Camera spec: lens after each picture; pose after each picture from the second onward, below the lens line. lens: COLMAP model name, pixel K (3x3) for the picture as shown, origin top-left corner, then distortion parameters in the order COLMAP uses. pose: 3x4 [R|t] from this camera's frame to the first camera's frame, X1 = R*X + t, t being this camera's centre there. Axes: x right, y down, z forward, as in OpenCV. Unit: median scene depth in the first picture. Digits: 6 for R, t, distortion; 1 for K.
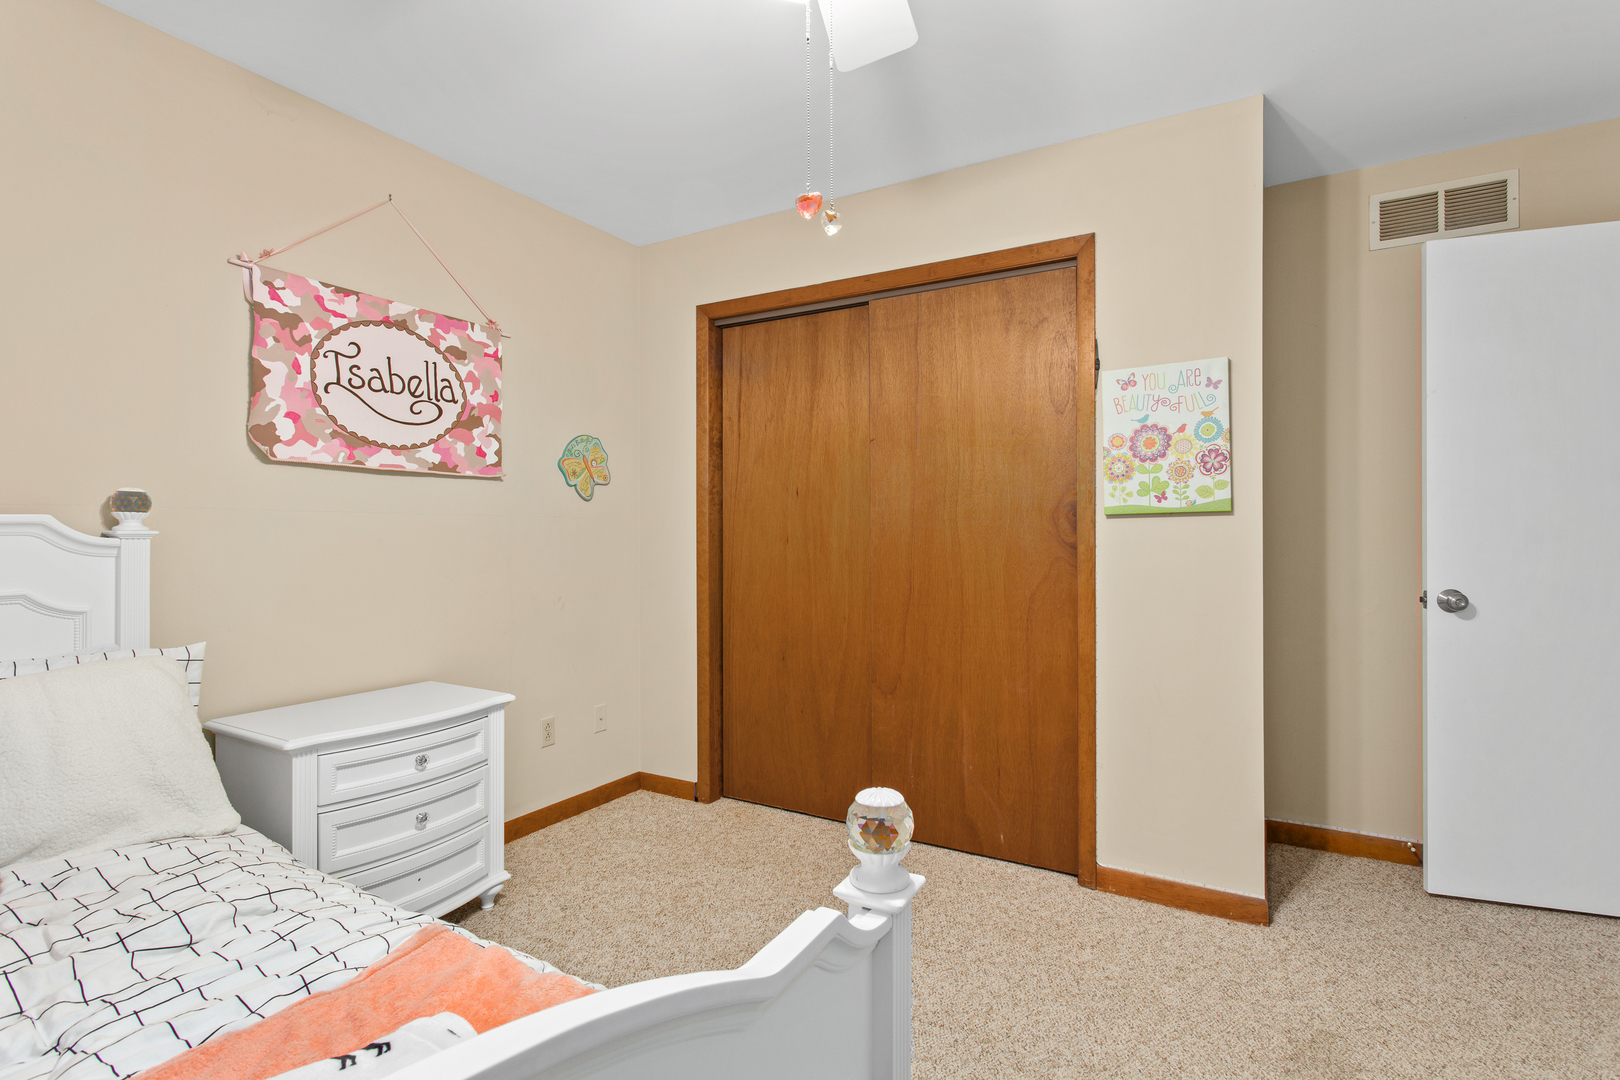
lens RADIAL K [[785.6, 0, 812.9], [0, 785.6, 536.5], [0, 0, 1]] dist [0.012954, 0.000278]
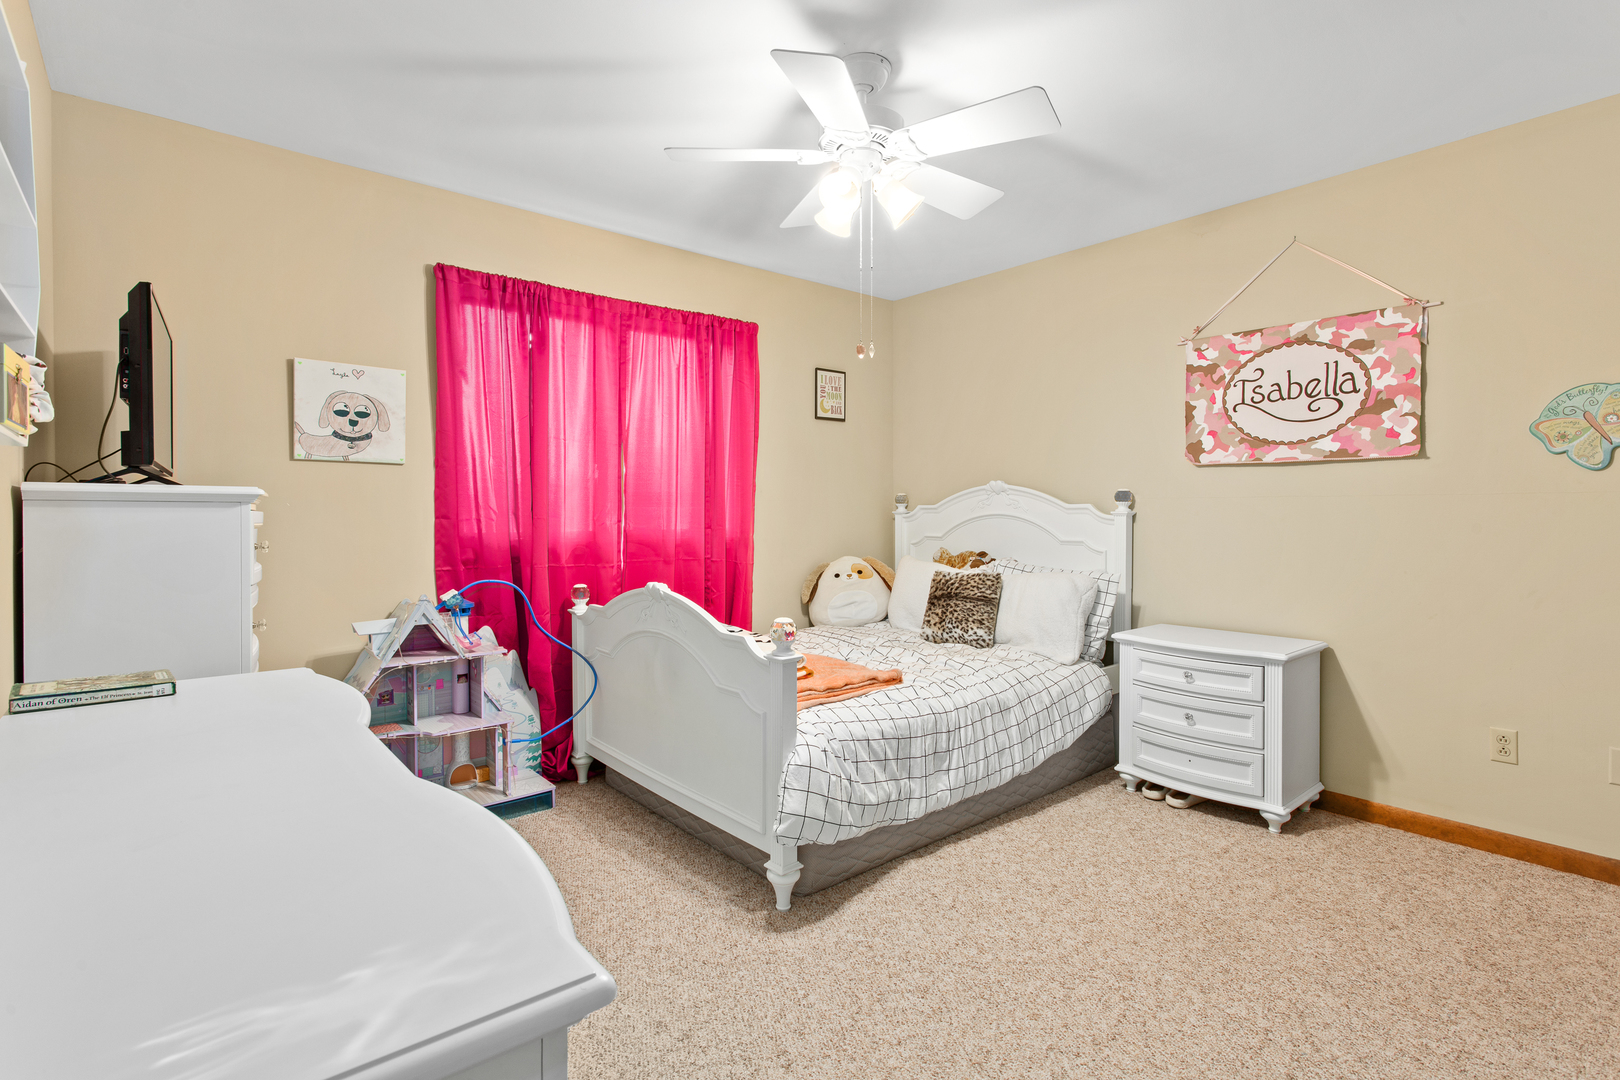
lens RADIAL K [[785.6, 0, 812.9], [0, 785.6, 536.5], [0, 0, 1]] dist [0.012954, 0.000278]
pose [[-0.336602, 0.032592, -0.941083, 0.876409], [-0.002927, 0.999360, 0.035657, -0.009105], [0.941642, 0.014757, -0.336292, 0.709242]]
